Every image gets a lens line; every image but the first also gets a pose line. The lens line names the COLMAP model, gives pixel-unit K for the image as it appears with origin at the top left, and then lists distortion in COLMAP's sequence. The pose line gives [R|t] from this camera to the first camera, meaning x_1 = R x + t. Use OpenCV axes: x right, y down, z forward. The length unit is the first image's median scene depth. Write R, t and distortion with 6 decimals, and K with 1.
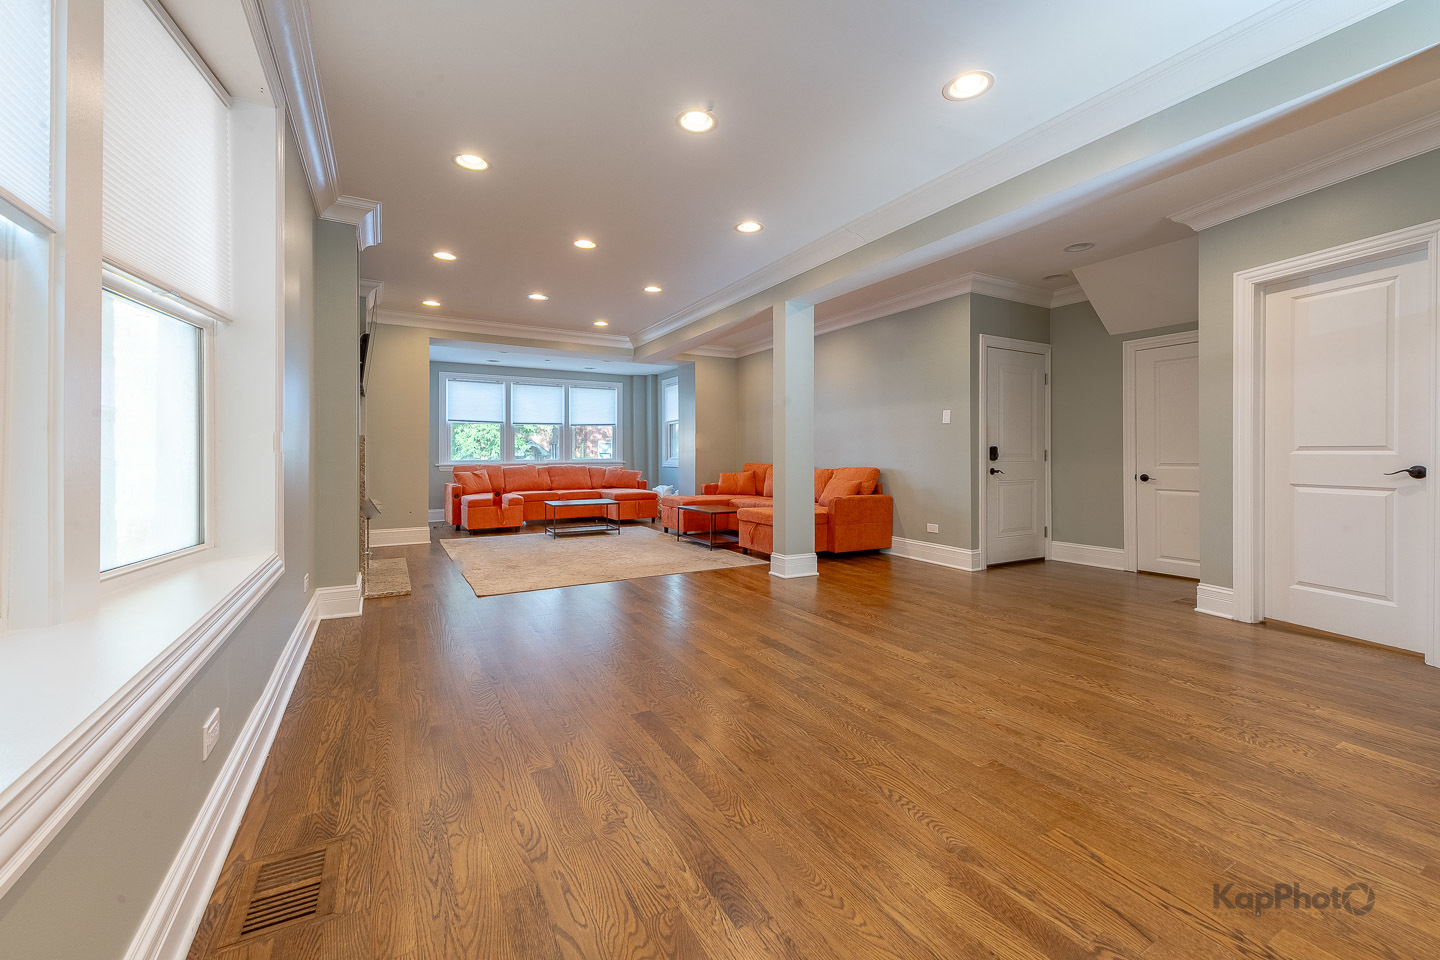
lens RADIAL K [[571.0, 0, 729.7], [0, 571.0, 449.7], [0, 0, 1]] dist [0.007876, -0.001465]
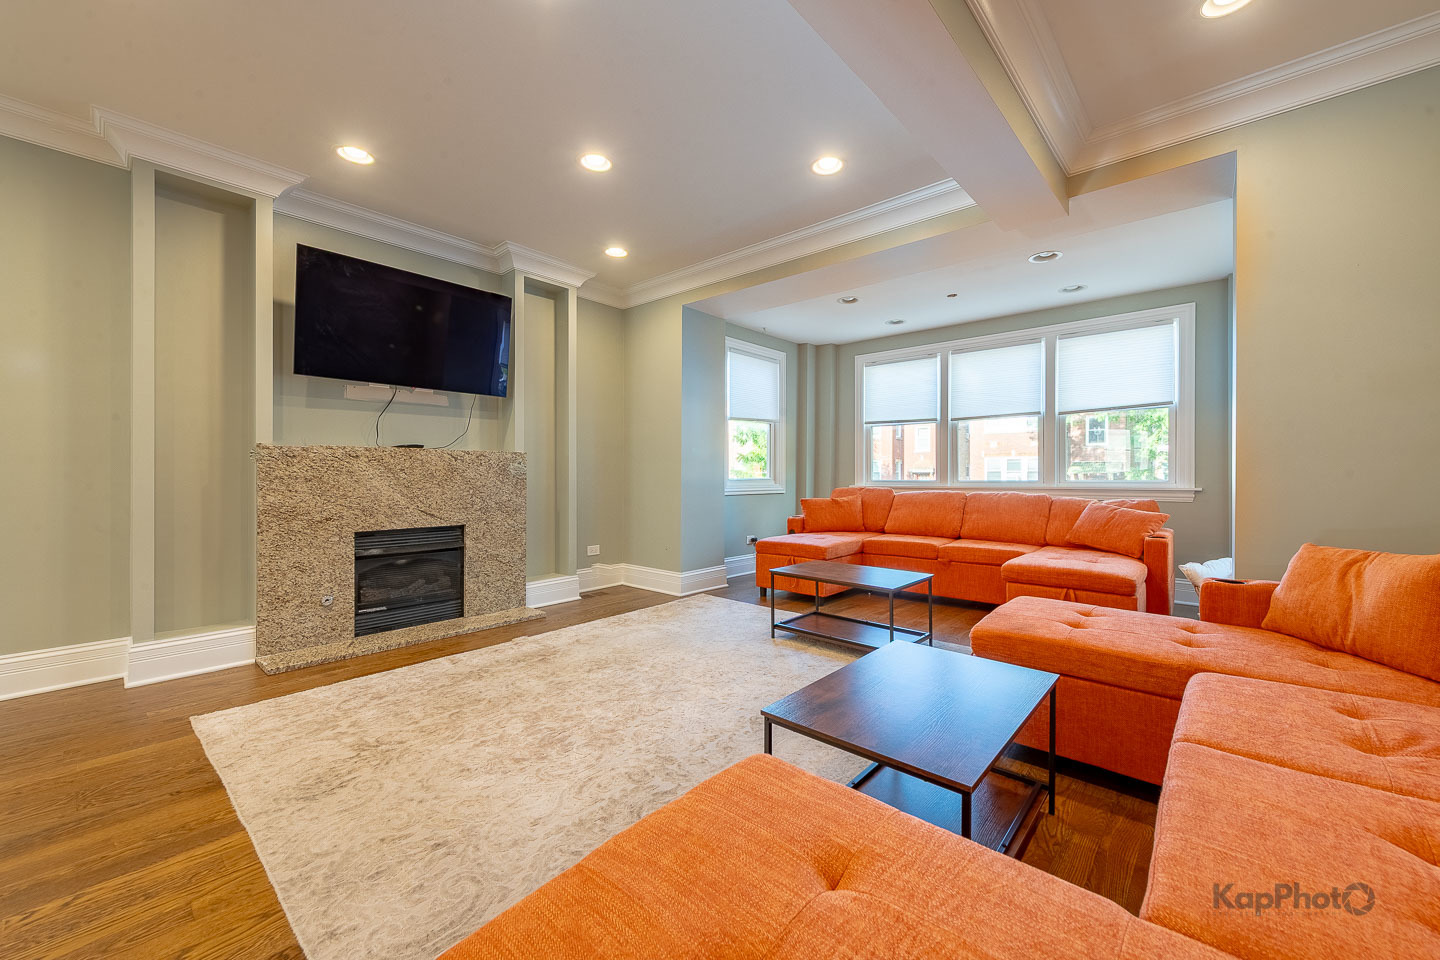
lens RADIAL K [[571.0, 0, 732.6], [0, 571.0, 474.4], [0, 0, 1]] dist [0.007876, -0.001465]
pose [[0.327767, 0.004078, -0.944750, 0.117596], [0.005686, 0.999964, 0.006289, 0.006468], [0.944742, -0.007433, 0.327732, 0.610127]]
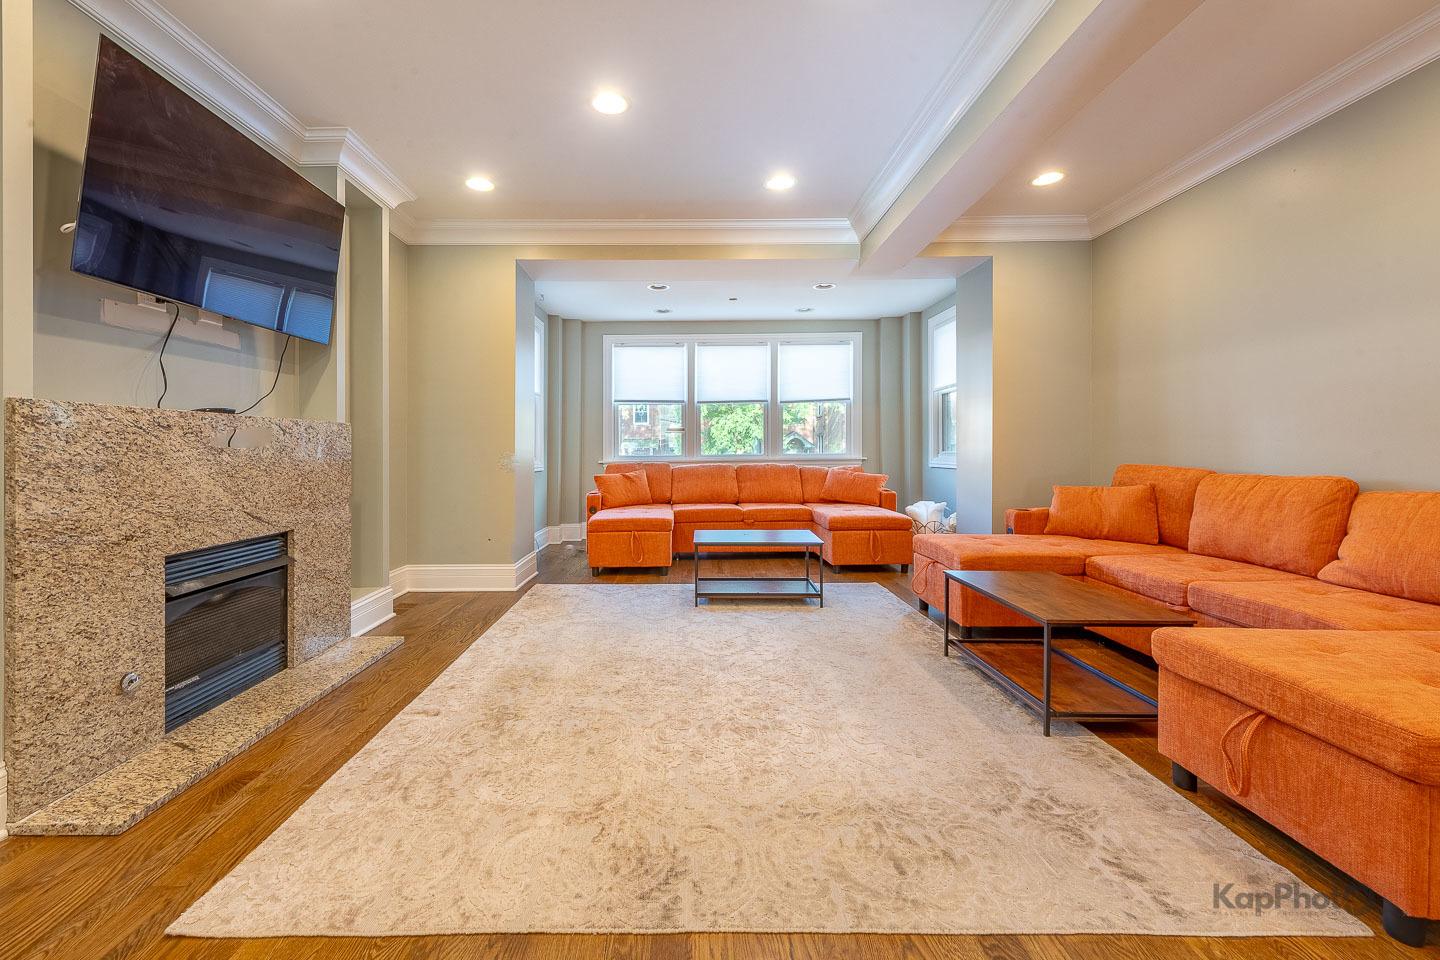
lens RADIAL K [[571.0, 0, 701.6], [0, 571.0, 450.8], [0, 0, 1]] dist [0.007876, -0.001465]
pose [[0.862506, -0.000797, -0.506046, -0.025516], [0.008483, 0.999881, 0.012884, 0.003948], [0.505975, -0.015406, 0.862410, 0.420430]]
